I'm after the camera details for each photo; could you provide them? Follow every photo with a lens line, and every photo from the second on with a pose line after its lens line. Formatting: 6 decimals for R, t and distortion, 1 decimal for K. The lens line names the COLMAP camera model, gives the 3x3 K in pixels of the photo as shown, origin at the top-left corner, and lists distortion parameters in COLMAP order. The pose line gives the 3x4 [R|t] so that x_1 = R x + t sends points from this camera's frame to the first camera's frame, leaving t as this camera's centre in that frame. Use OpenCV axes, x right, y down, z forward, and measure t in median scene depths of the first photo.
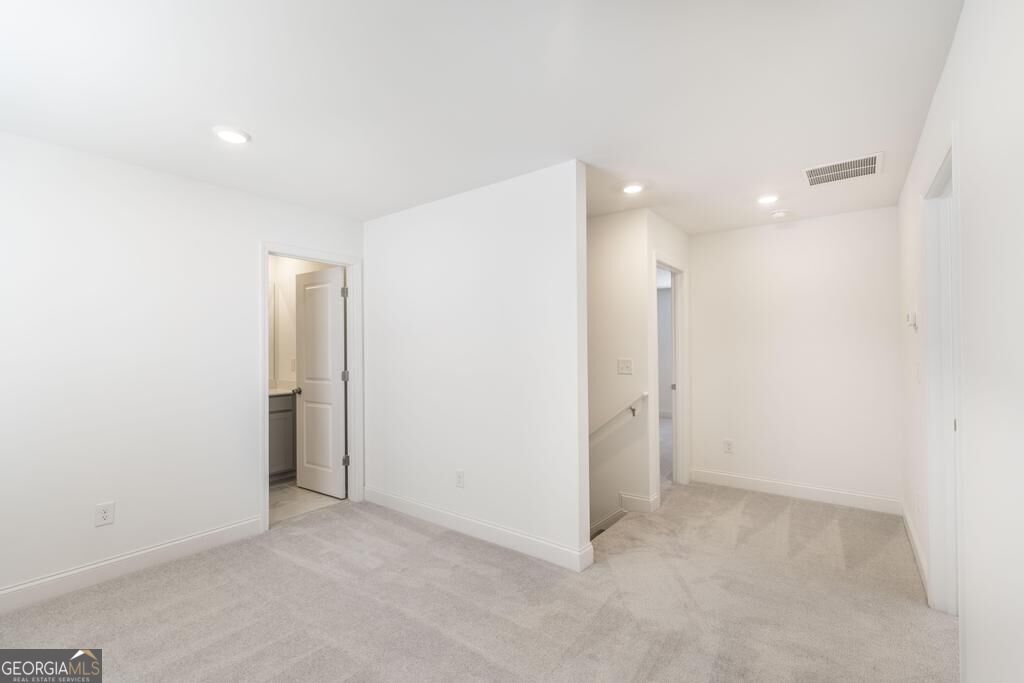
lens RADIAL K [[445.3, 0, 516.1], [0, 445.3, 340.2], [0, 0, 1]] dist [0.001482, 0.000338]
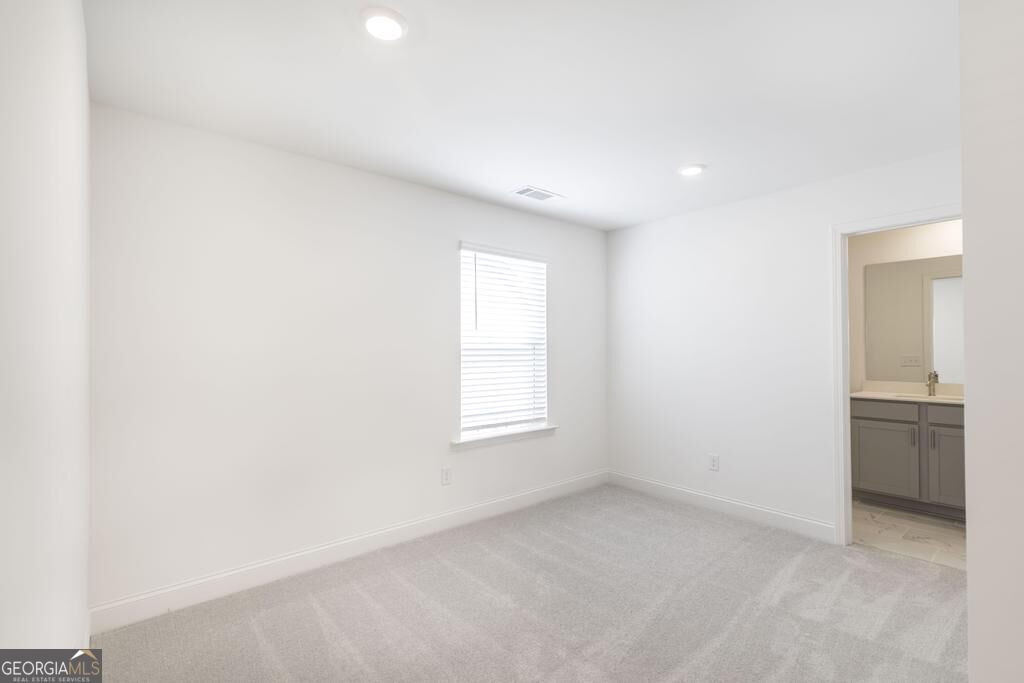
lens RADIAL K [[471.0, 0, 511.6], [0, 471.0, 344.0], [0, 0, 1]] dist [0.001850, 0.000581]
pose [[-0.219810, 0.003307, -0.975537, 0.539066], [0.027127, 0.999628, -0.002724, 0.001019], [0.975166, -0.027062, -0.219818, 0.575752]]
